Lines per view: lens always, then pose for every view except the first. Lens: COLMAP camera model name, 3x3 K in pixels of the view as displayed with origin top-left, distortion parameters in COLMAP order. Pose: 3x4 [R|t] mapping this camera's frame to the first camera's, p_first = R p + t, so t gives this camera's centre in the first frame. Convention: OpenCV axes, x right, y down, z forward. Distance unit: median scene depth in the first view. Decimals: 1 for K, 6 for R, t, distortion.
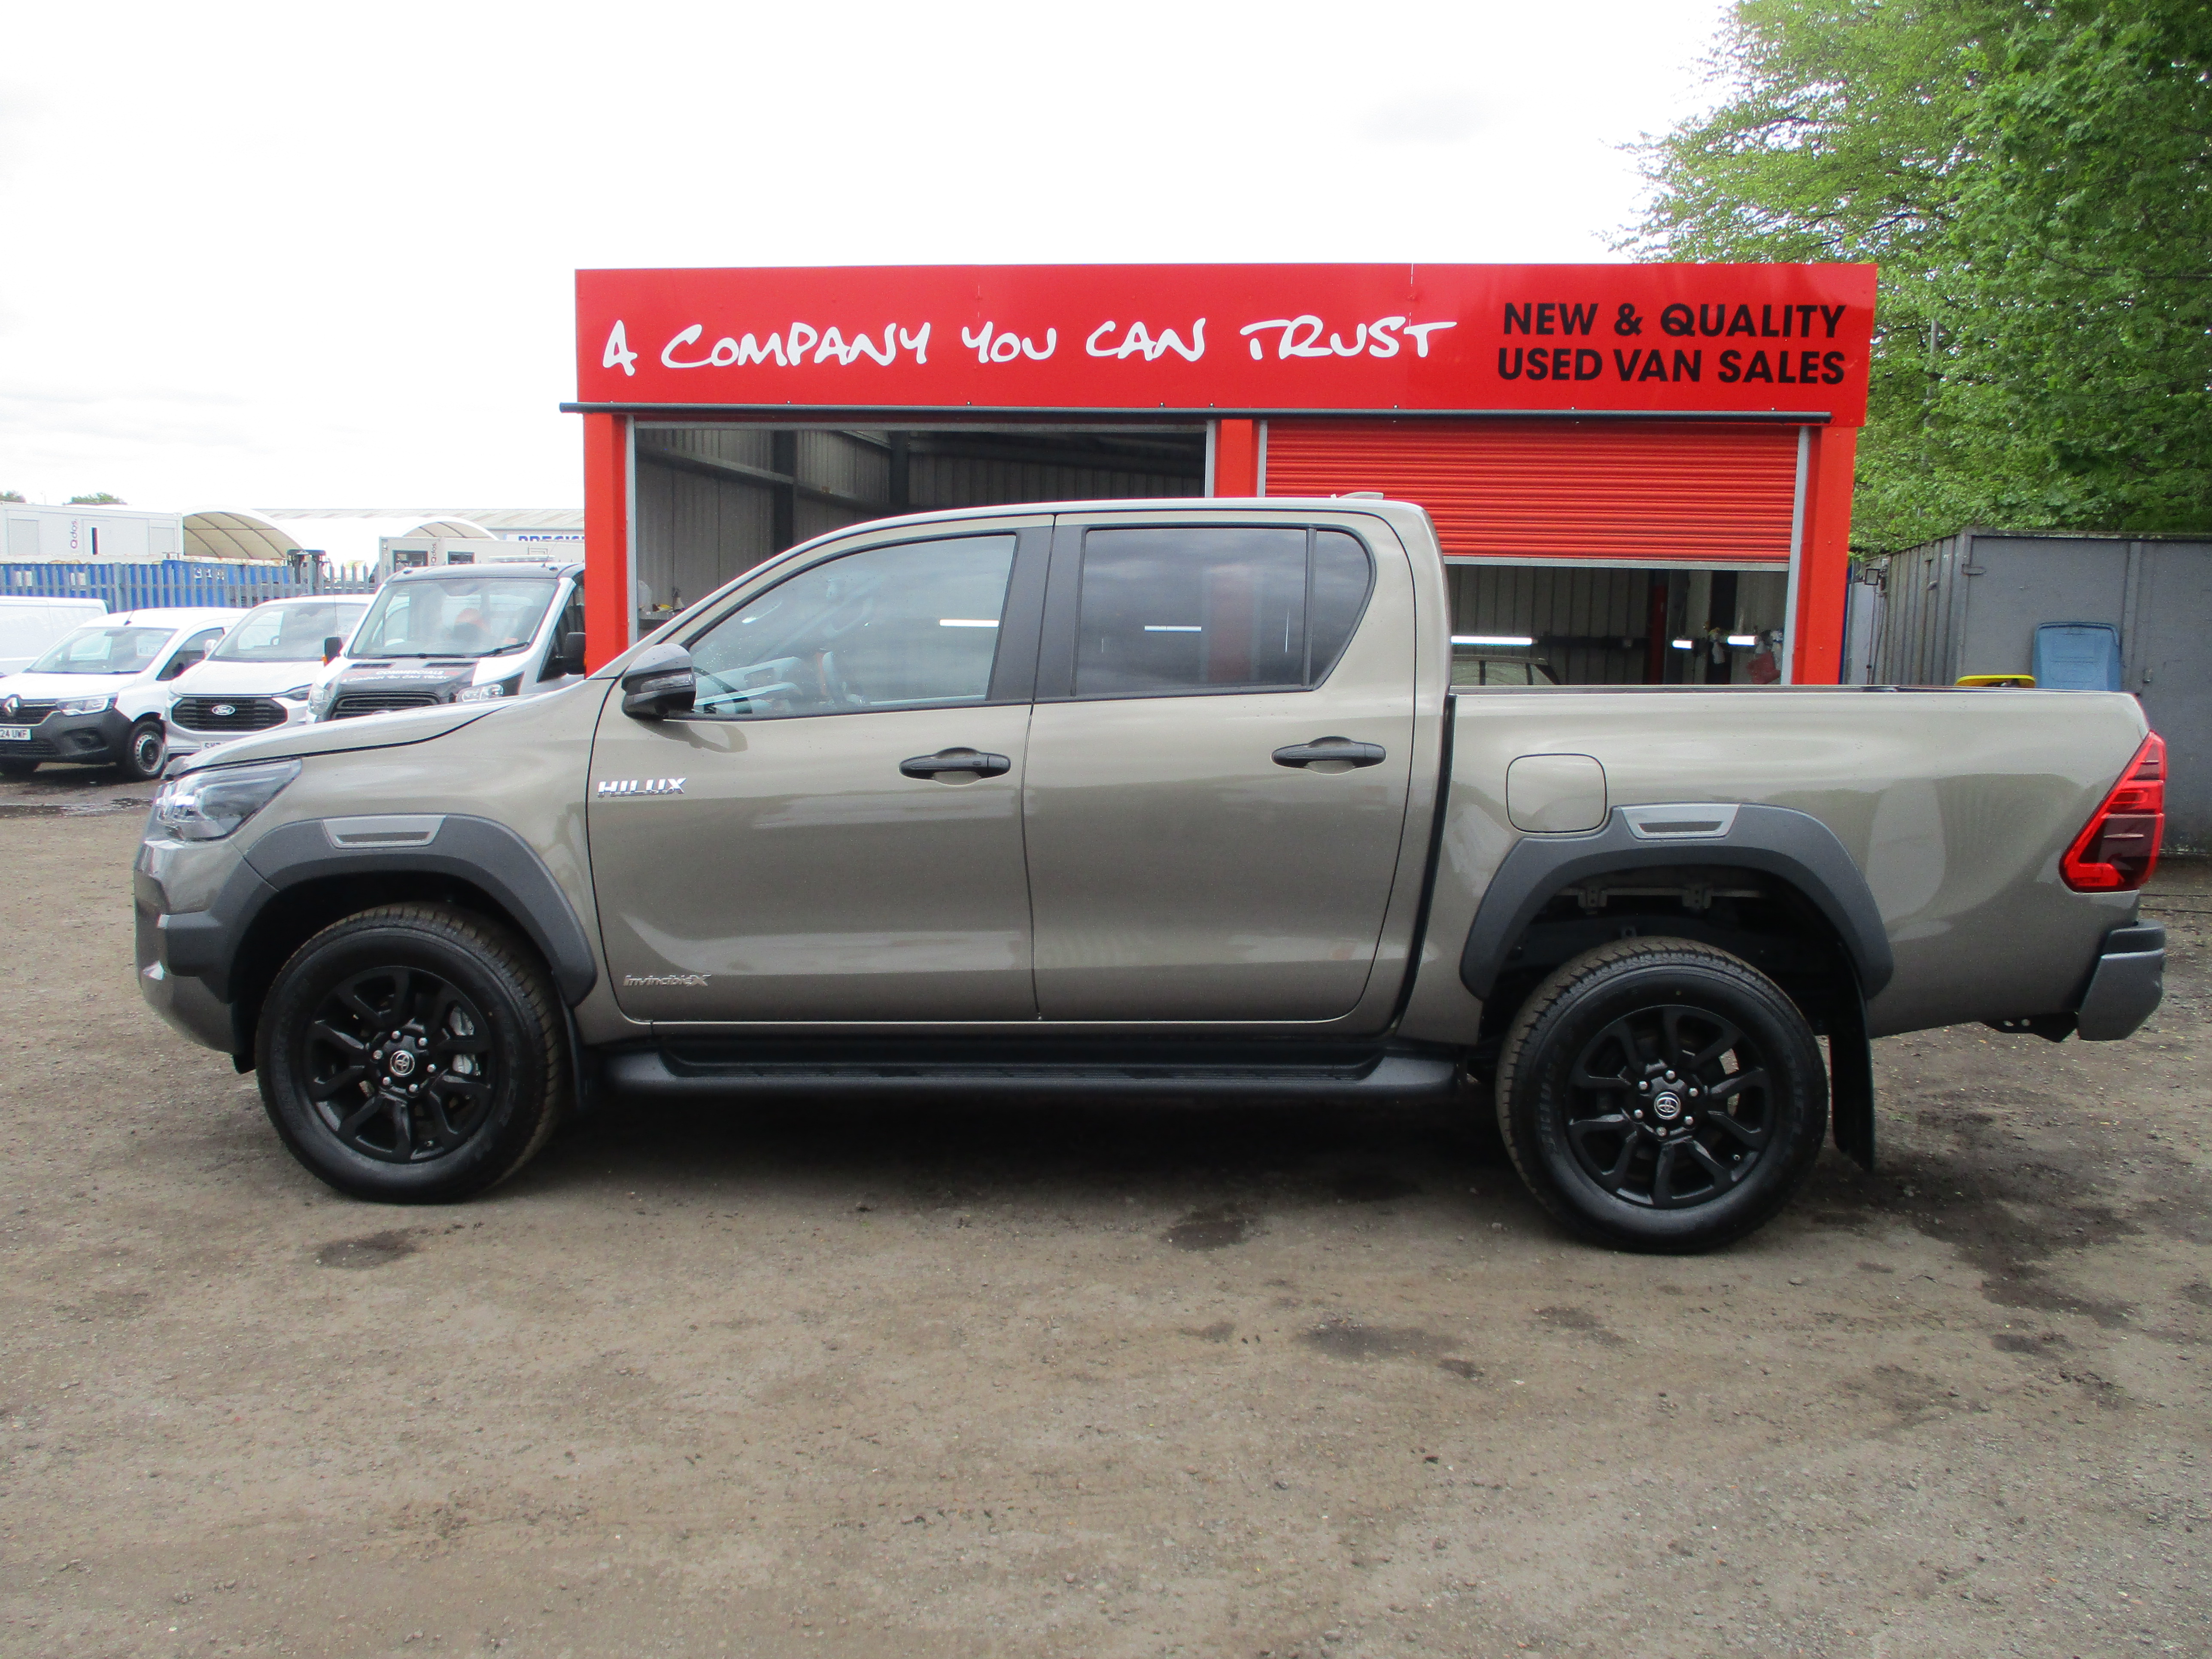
lens RADIAL K [[1876.3, 0, 1122.0], [0, 1876.3, 846.9], [0, 0, 1]] dist [-0.024010, 0.020094]
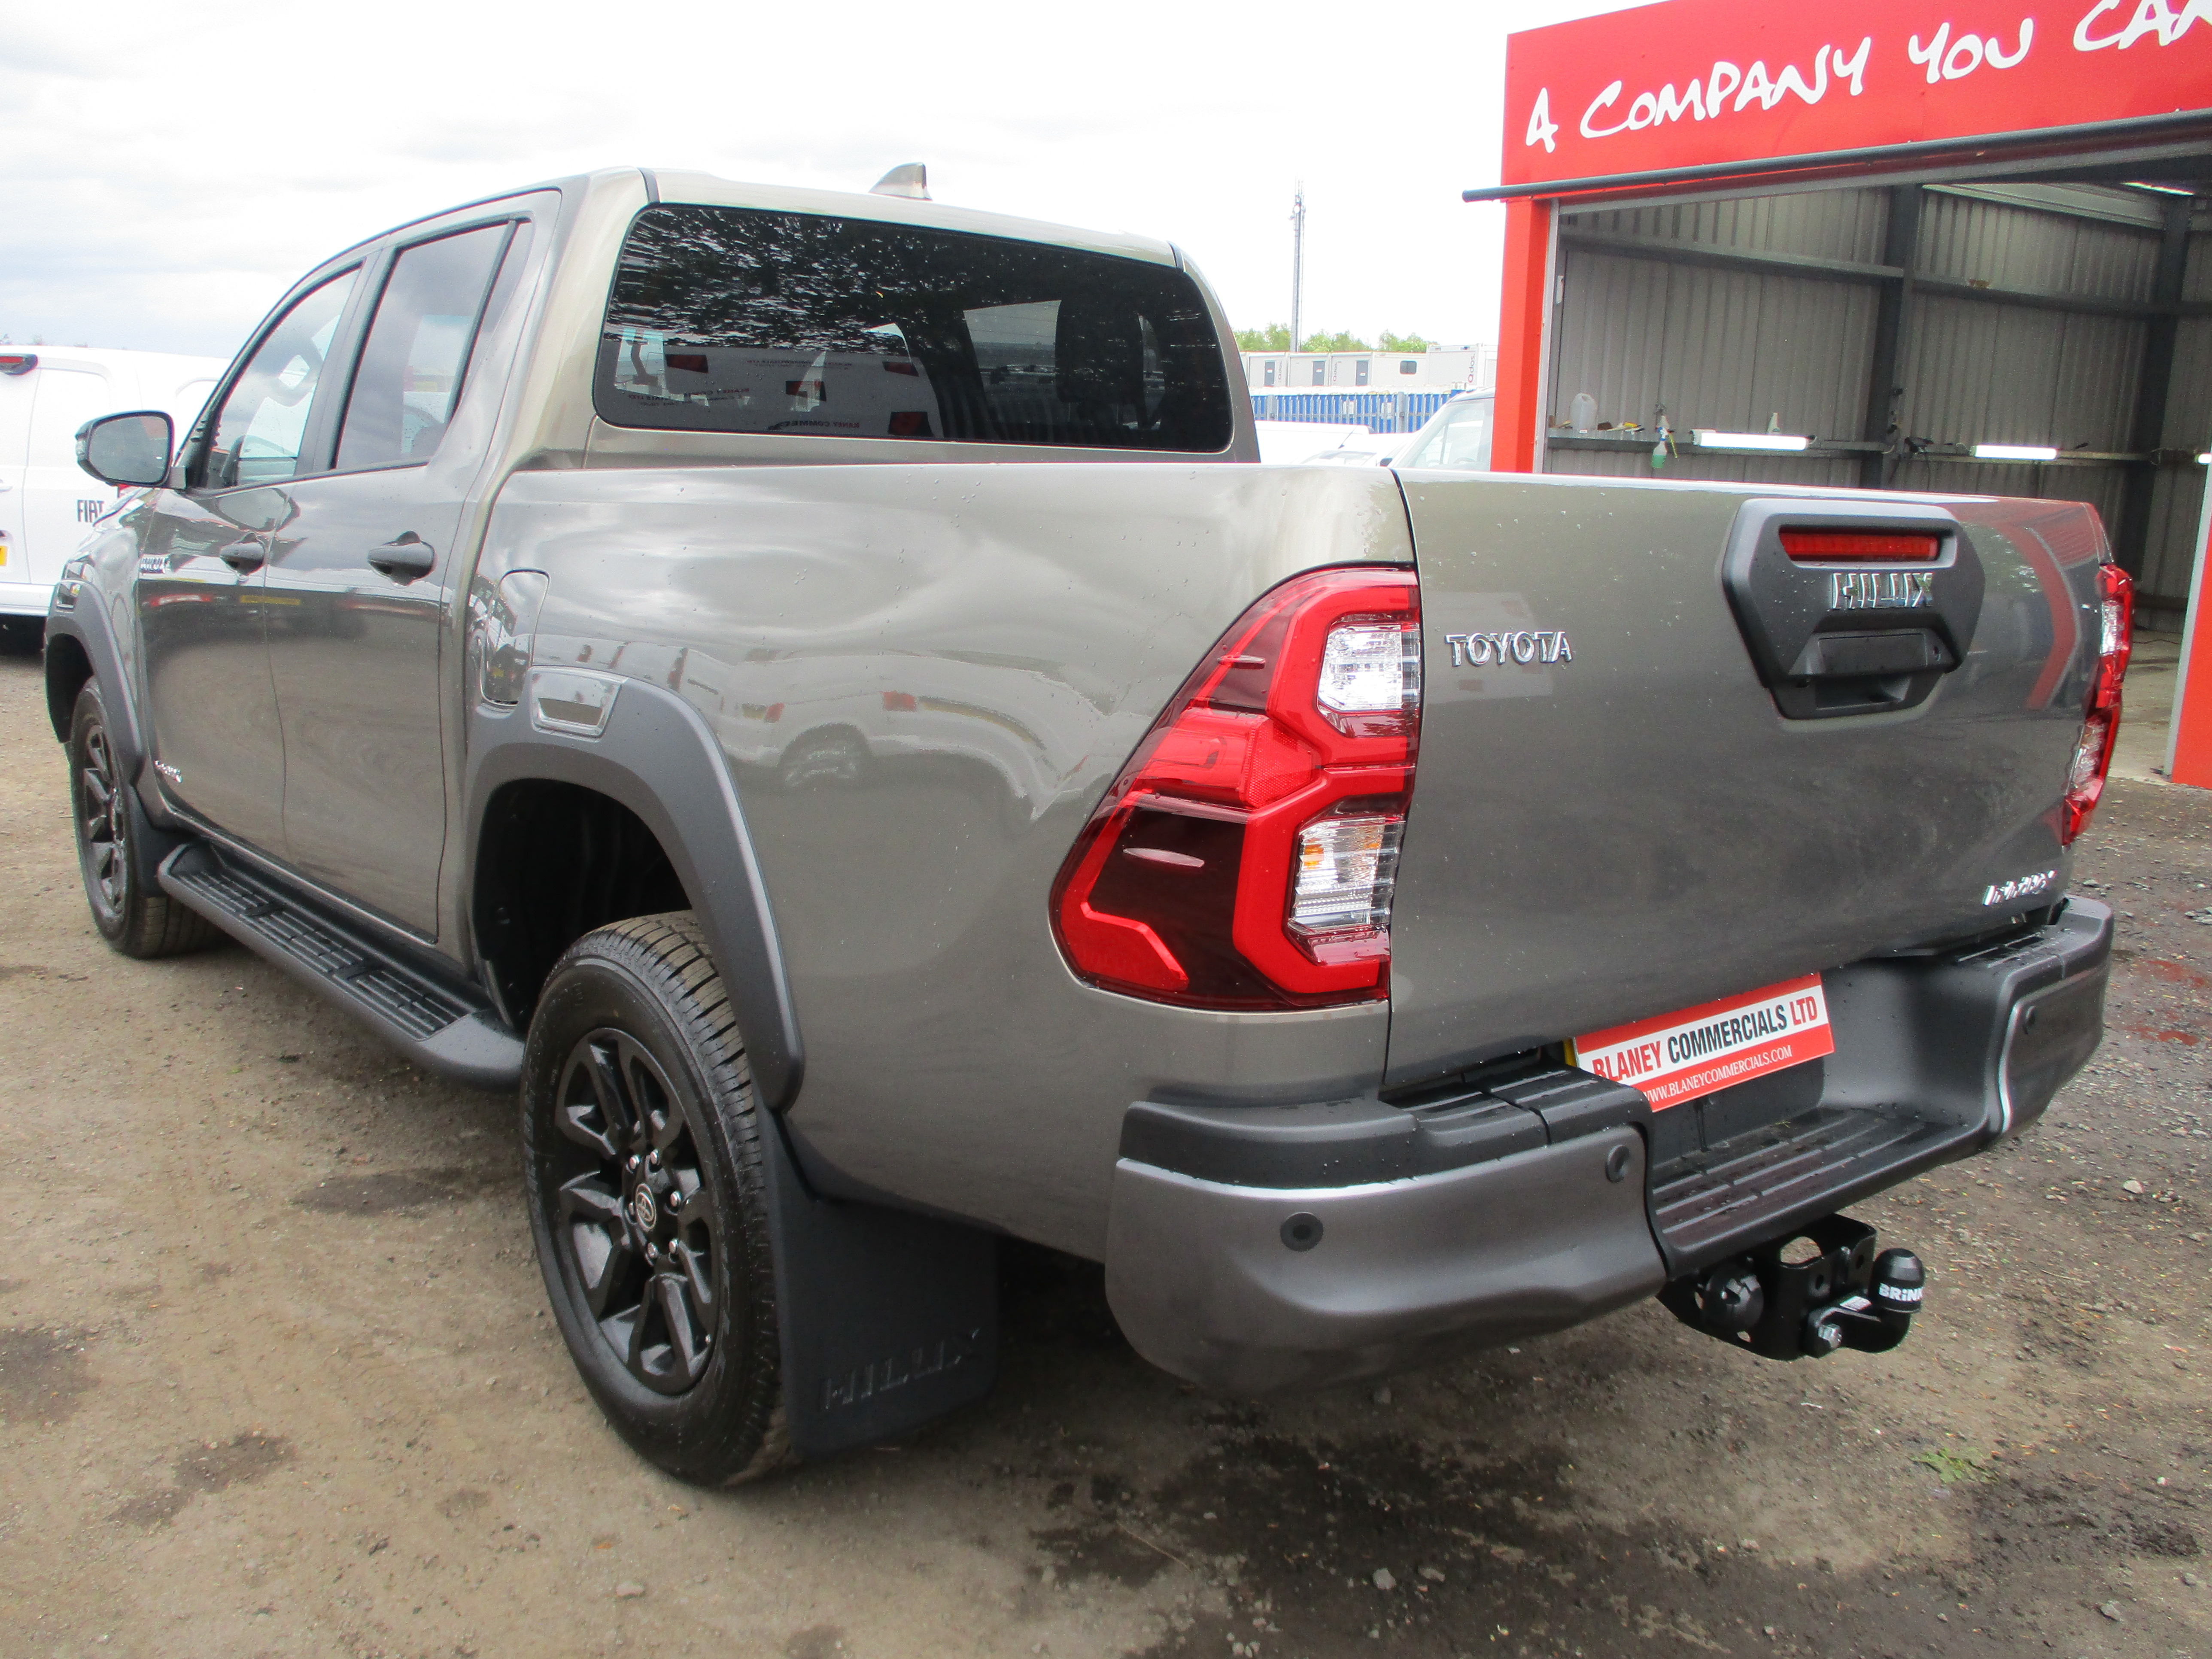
lens RADIAL K [[1876.3, 0, 1116.1], [0, 1876.3, 829.0], [0, 0, 1]] dist [-0.024010, 0.020094]
pose [[0.674226, 0.149562, -0.723222, 0.284796], [-0.097667, 0.988735, 0.113420, -0.019395], [0.732038, -0.005836, 0.681238, 0.261937]]
